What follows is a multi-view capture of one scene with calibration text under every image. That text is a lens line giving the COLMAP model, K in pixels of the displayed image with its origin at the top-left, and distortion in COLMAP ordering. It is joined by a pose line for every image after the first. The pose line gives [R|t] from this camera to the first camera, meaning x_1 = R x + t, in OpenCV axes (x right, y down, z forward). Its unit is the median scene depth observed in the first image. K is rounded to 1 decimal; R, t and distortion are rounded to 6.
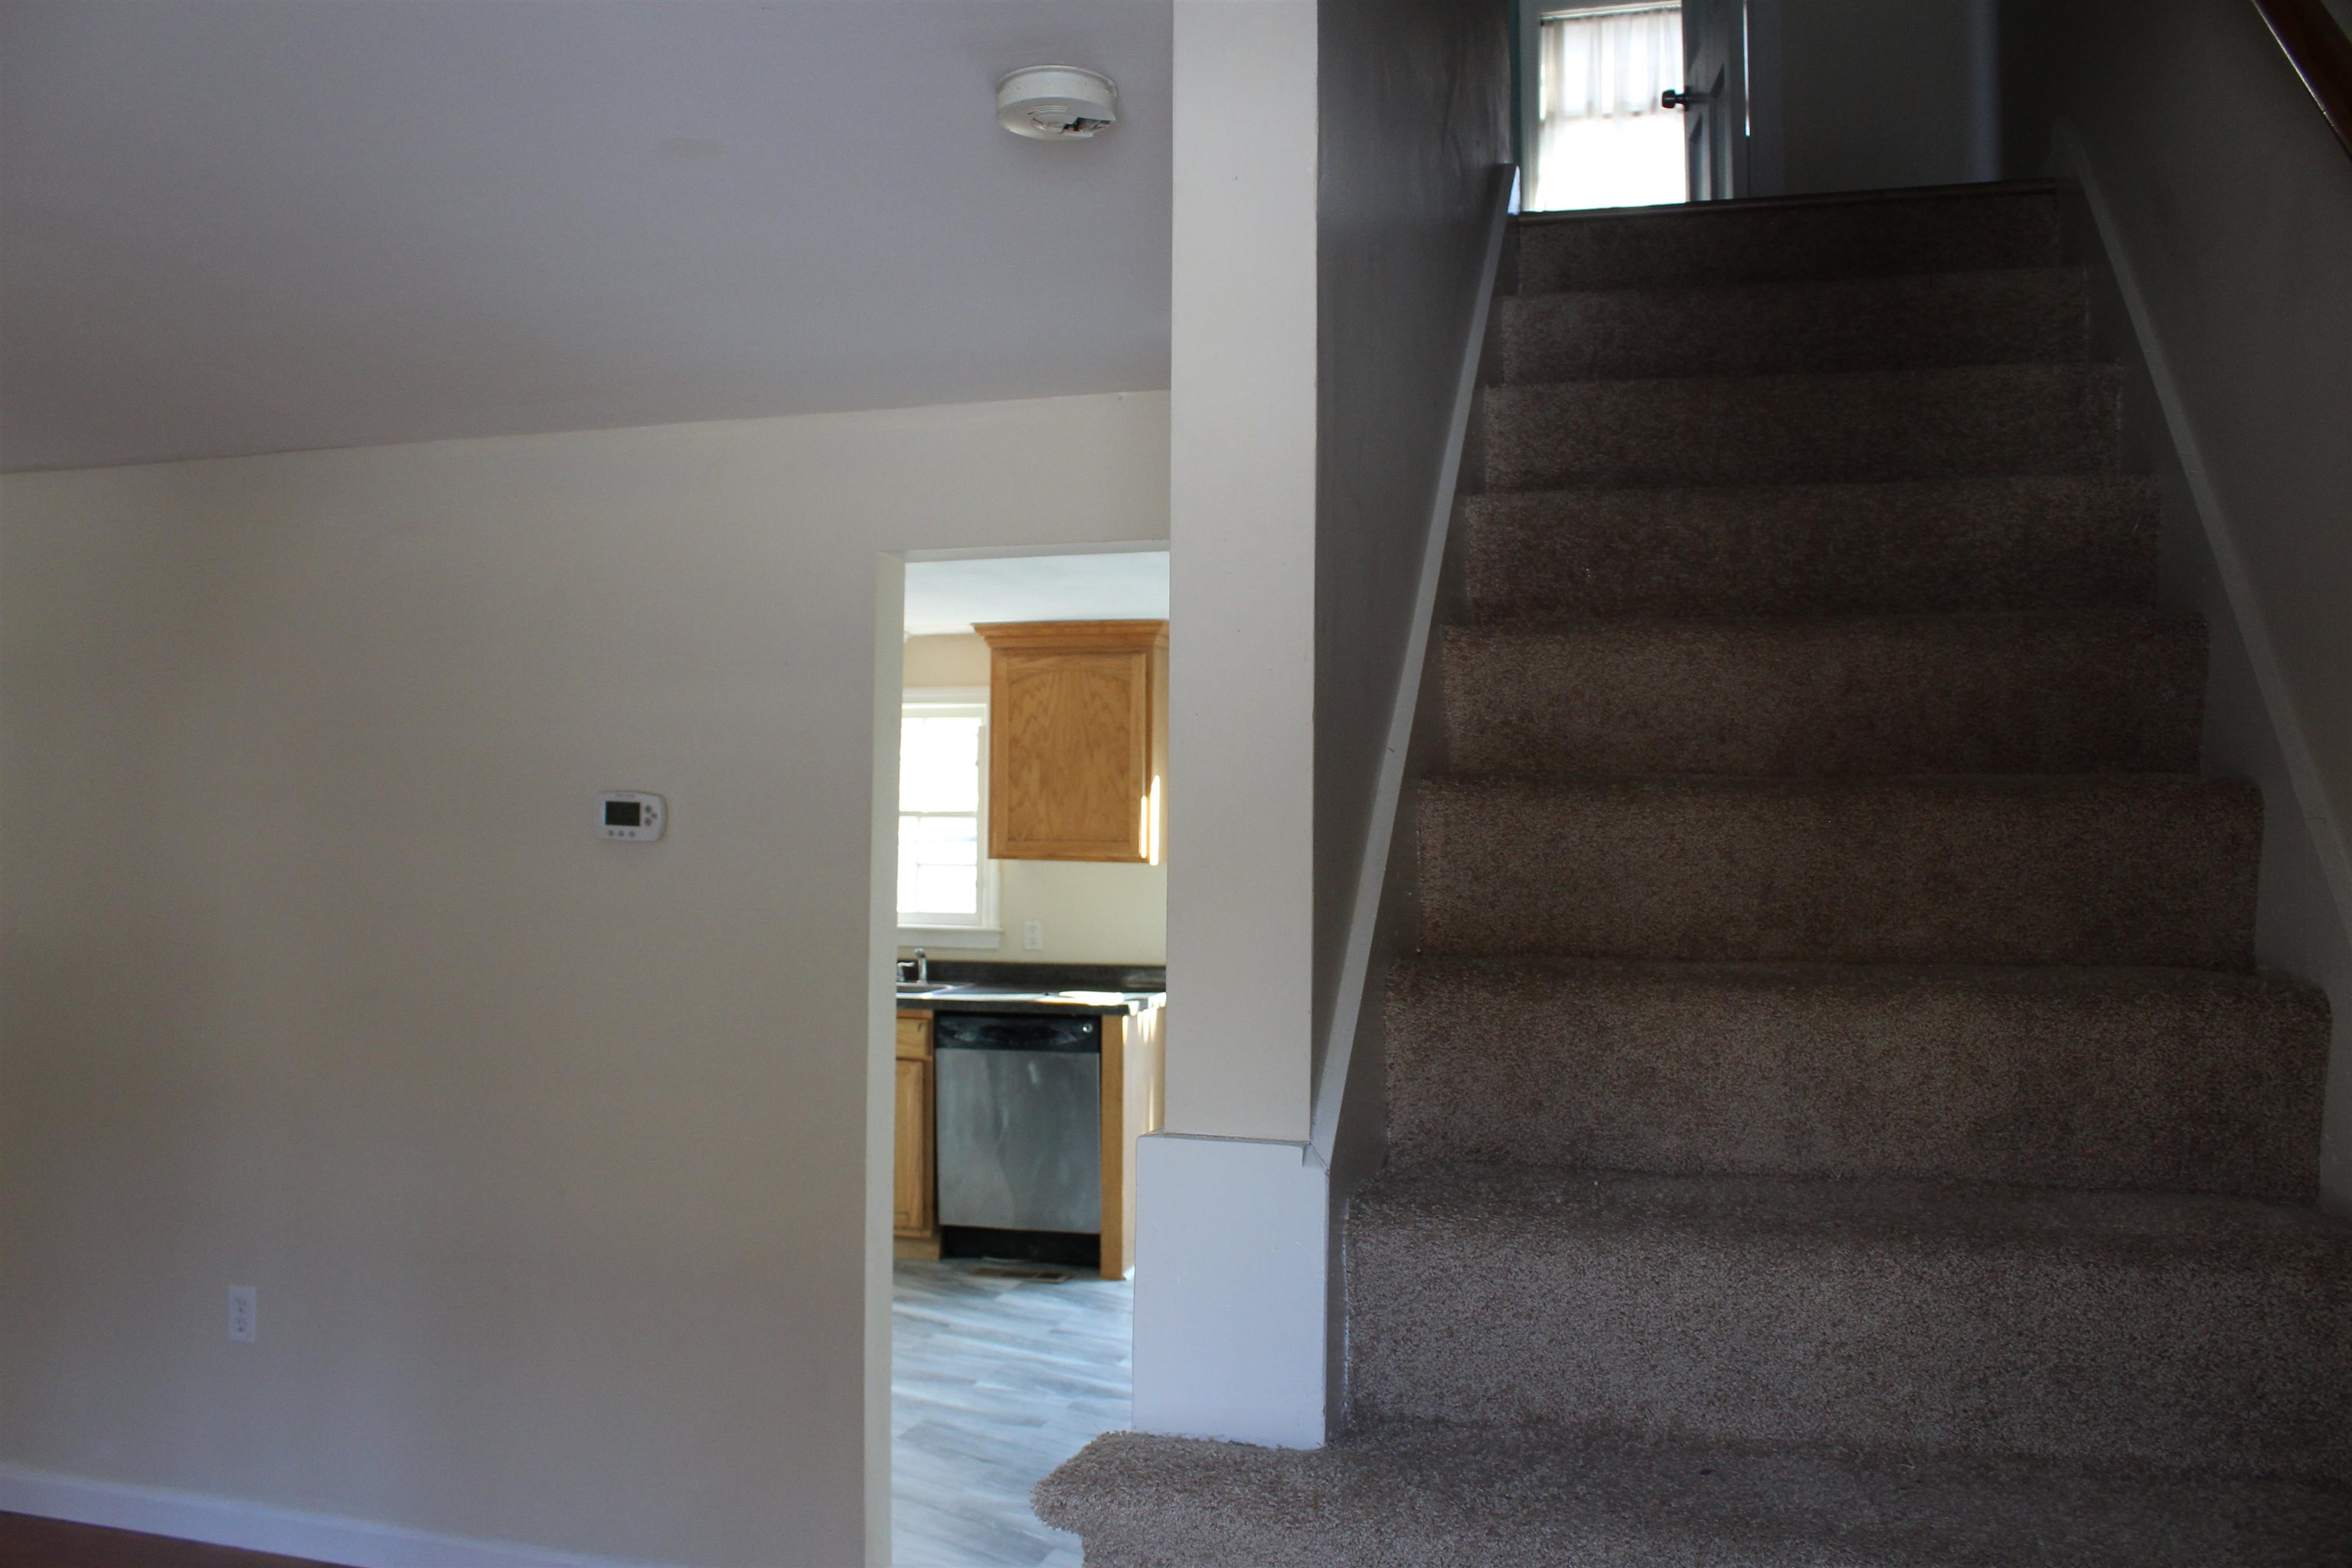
lens RADIAL K [[2001.1, 0, 1176.0], [0, 2001.1, 784.0], [0, 0, 1]] dist [-0.153650, 0.170370]
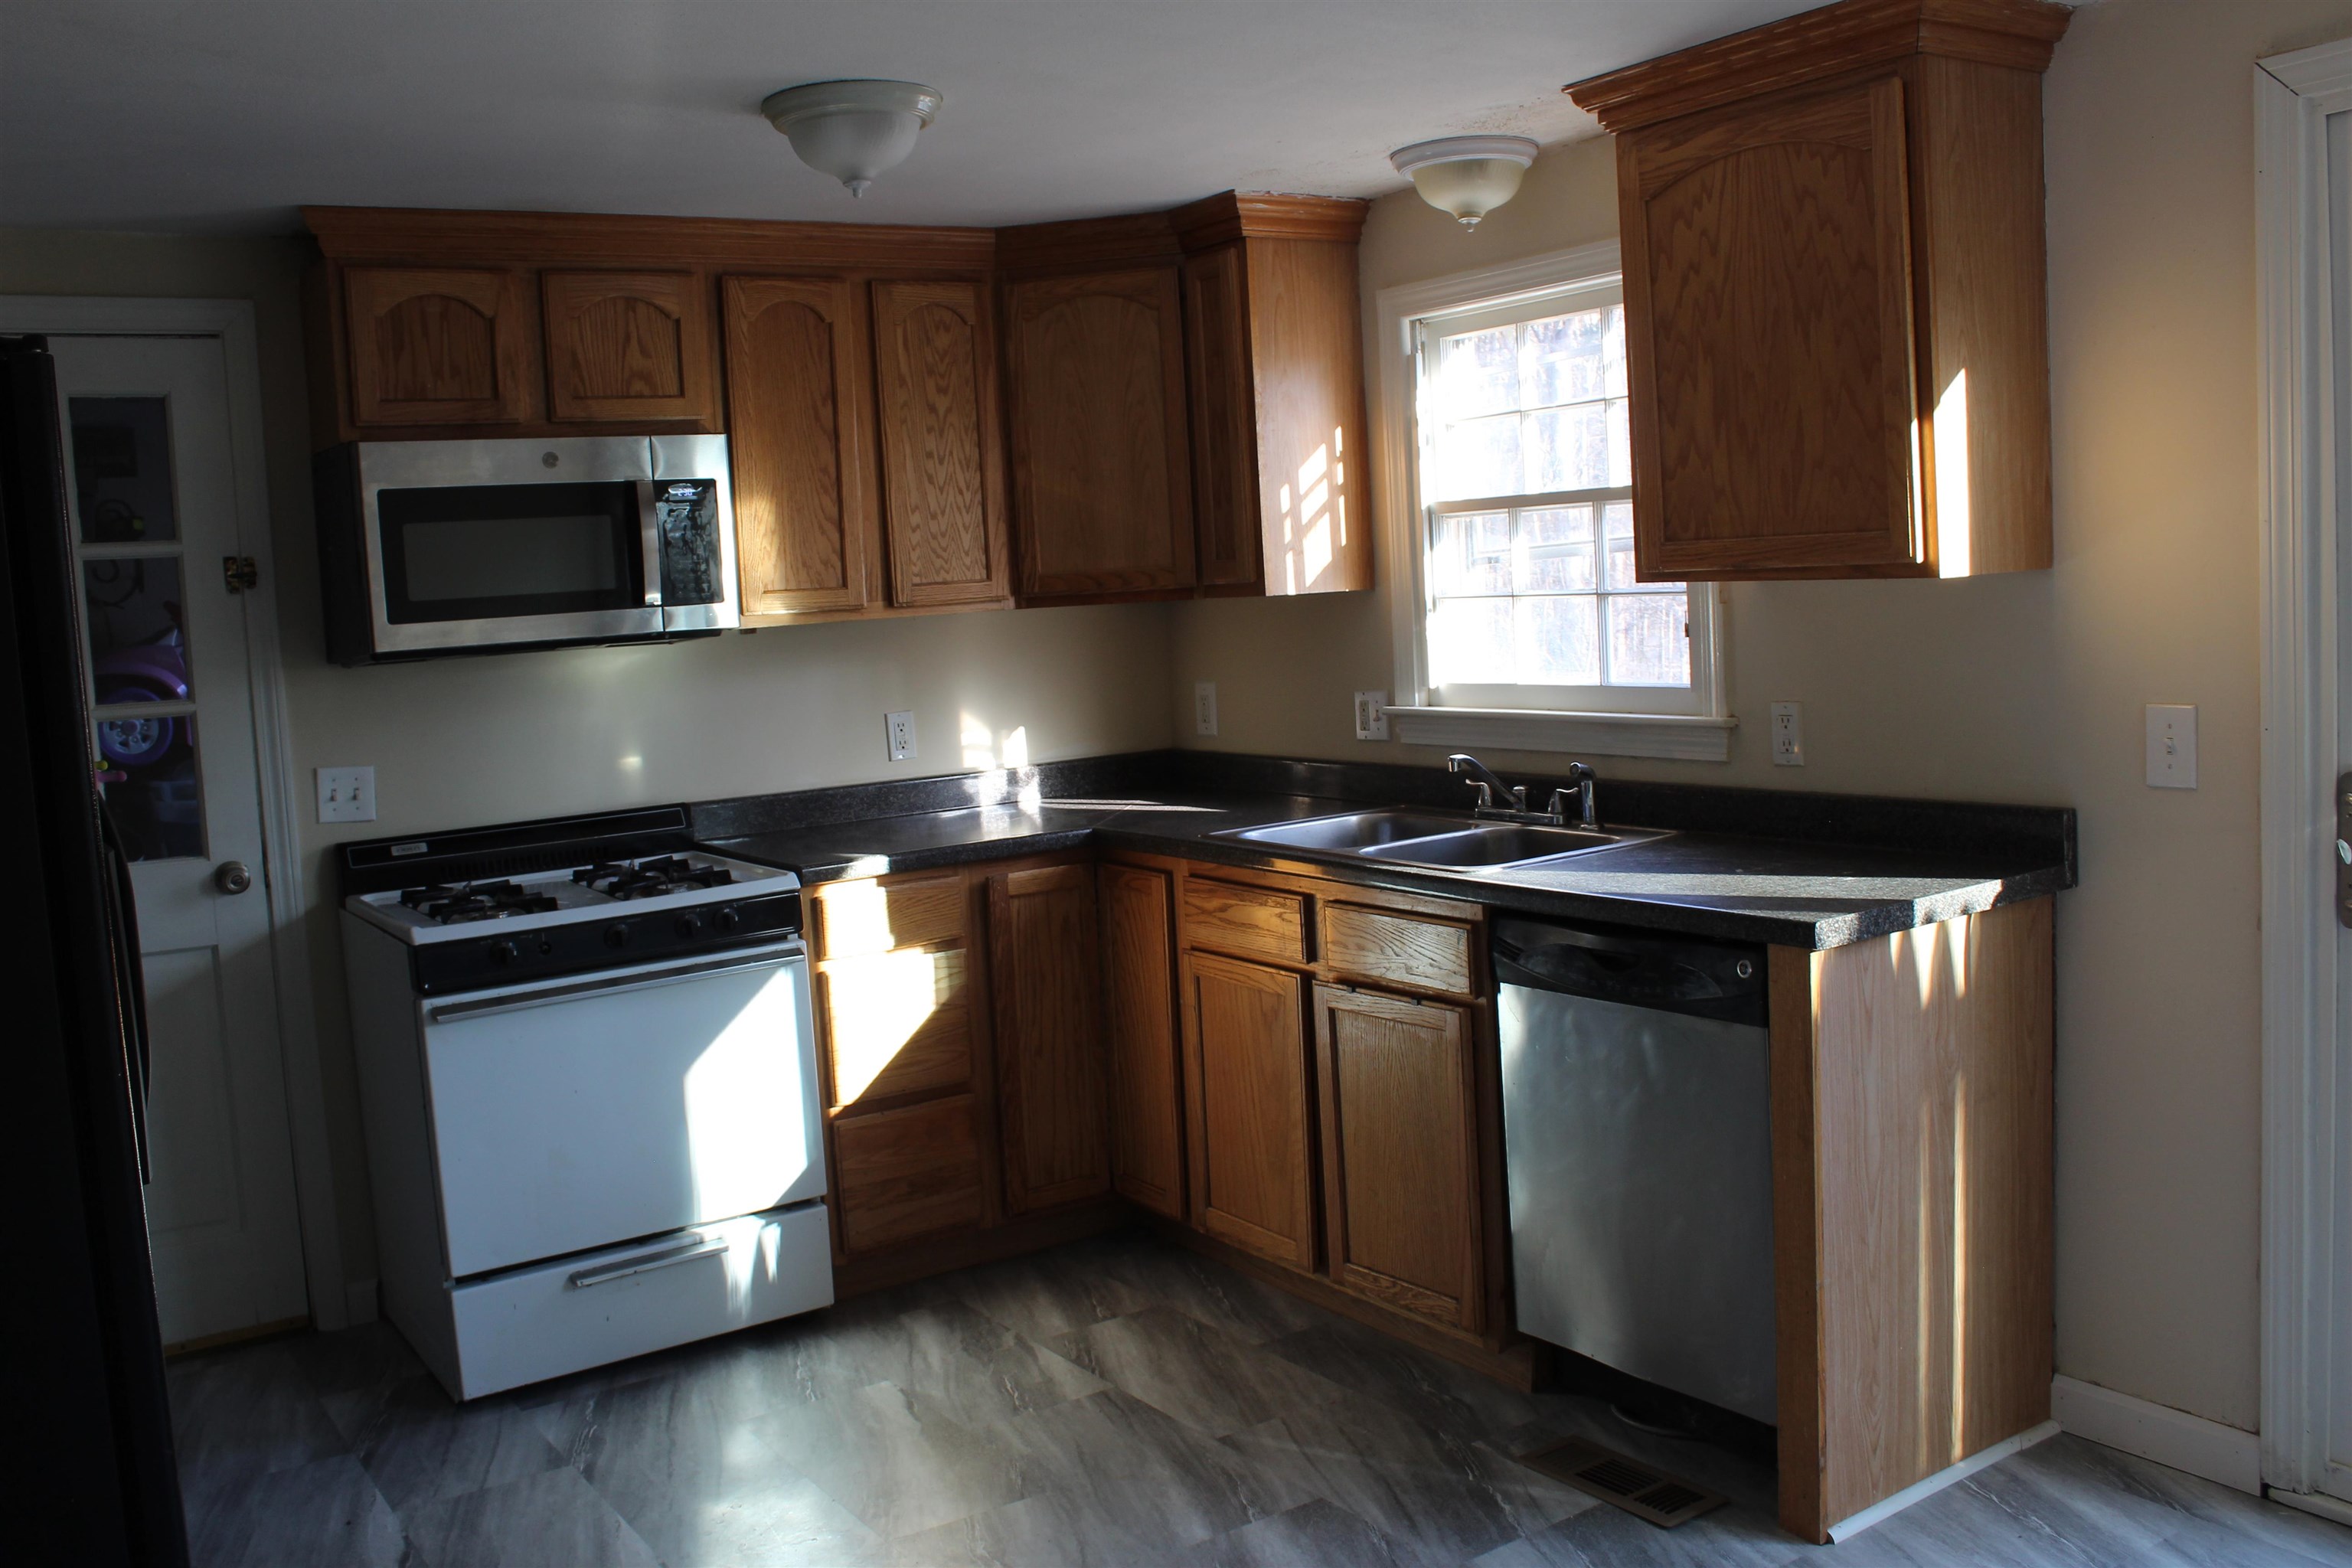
lens RADIAL K [[2058.5, 0, 1176.0], [0, 2058.5, 784.0], [0, 0, 1]] dist [-0.120921, 0.001213]
pose [[0.751763, 0.012254, -0.659320, 0.146962], [0.084092, 0.989883, 0.114281, 0.020492], [0.654050, -0.141356, 0.743127, 0.567781]]
